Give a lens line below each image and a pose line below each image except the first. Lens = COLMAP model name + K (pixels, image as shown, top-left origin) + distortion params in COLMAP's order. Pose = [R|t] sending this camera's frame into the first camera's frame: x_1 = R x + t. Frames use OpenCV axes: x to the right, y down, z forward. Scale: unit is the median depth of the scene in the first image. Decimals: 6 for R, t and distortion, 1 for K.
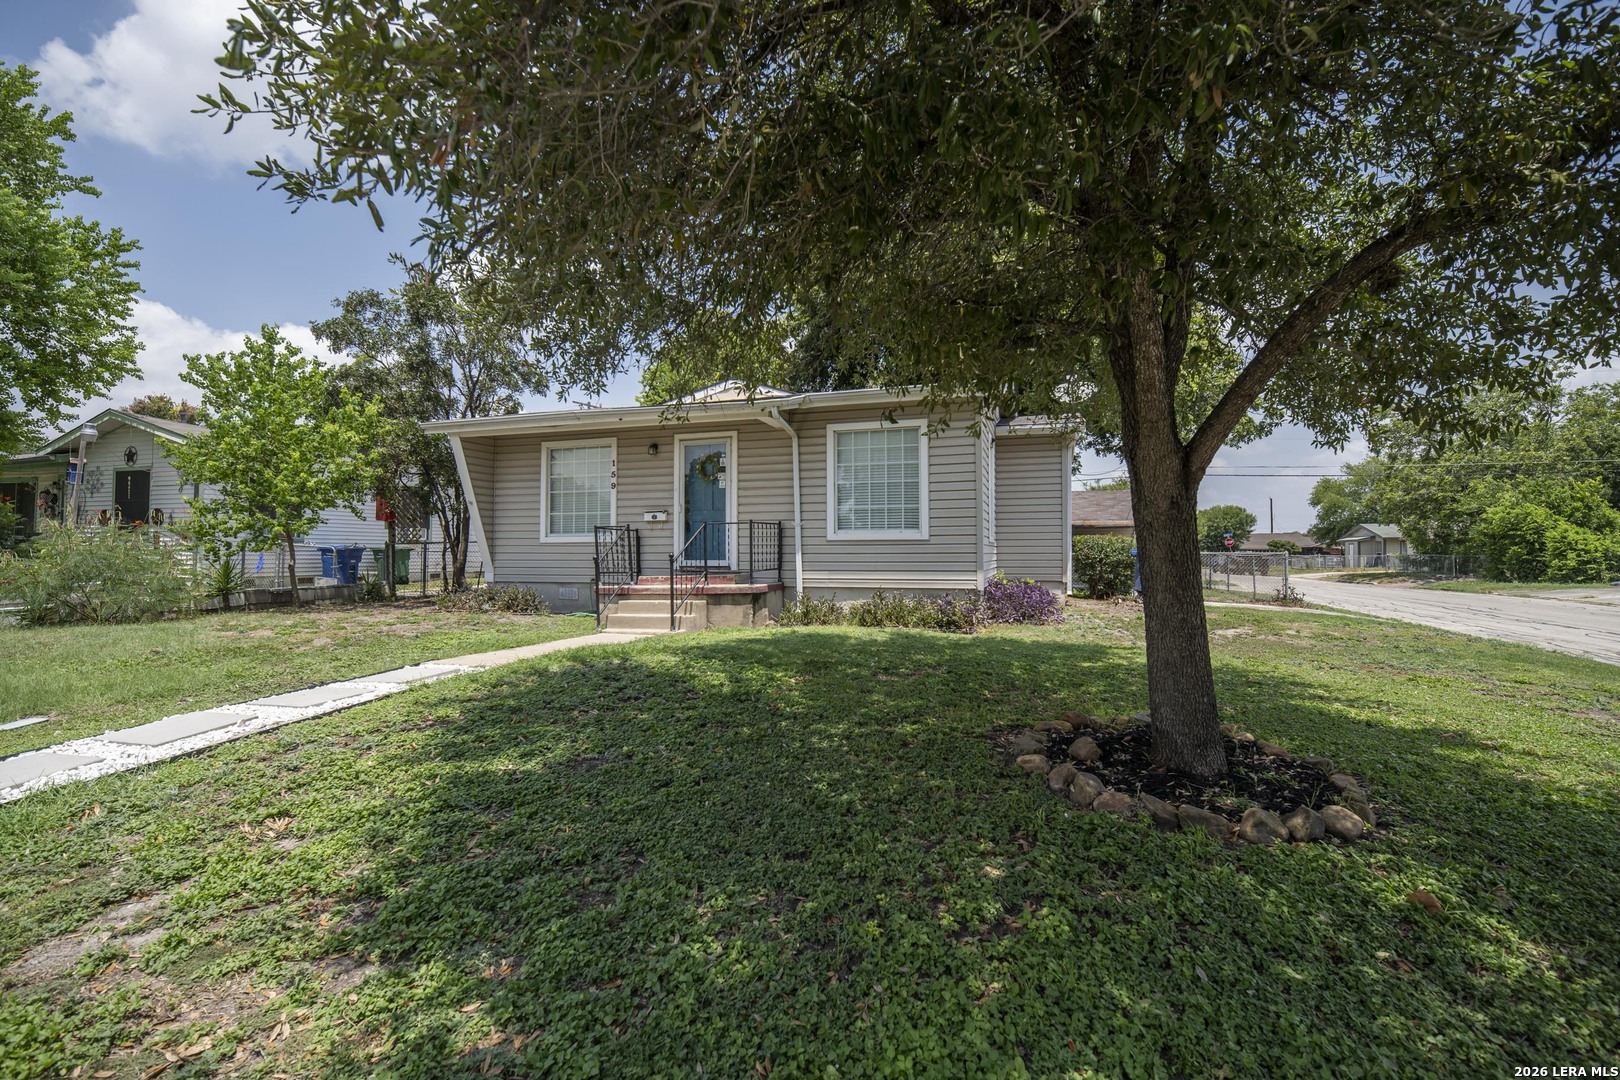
lens RADIAL K [[703.9, 0, 810.6], [0, 703.9, 532.1], [0, 0, 1]] dist [-0.005256, -0.001873]
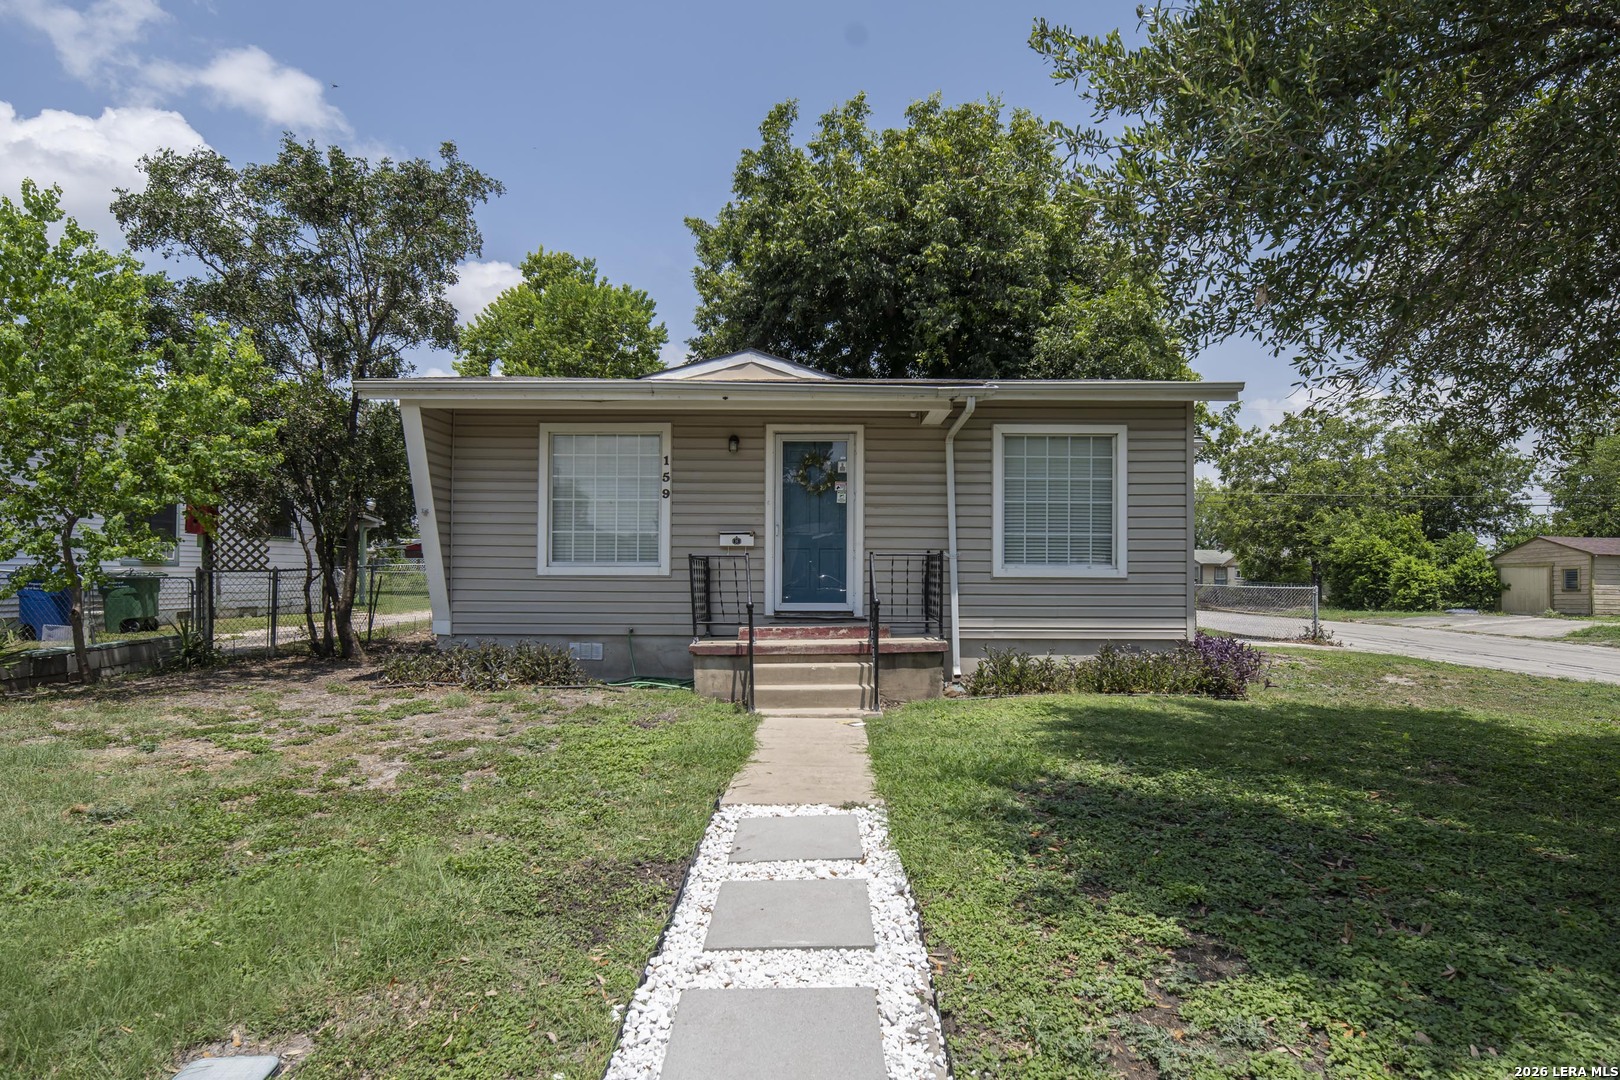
lens RADIAL K [[828.6, 0, 807.7], [0, 828.6, 552.9], [0, 0, 1]] dist [-0.003957, 0.000254]
pose [[0.953932, 0.014086, 0.299691, -0.389619], [-0.015918, 0.999867, 0.003675, -0.013037], [-0.299599, -0.008277, 0.954029, 0.186059]]
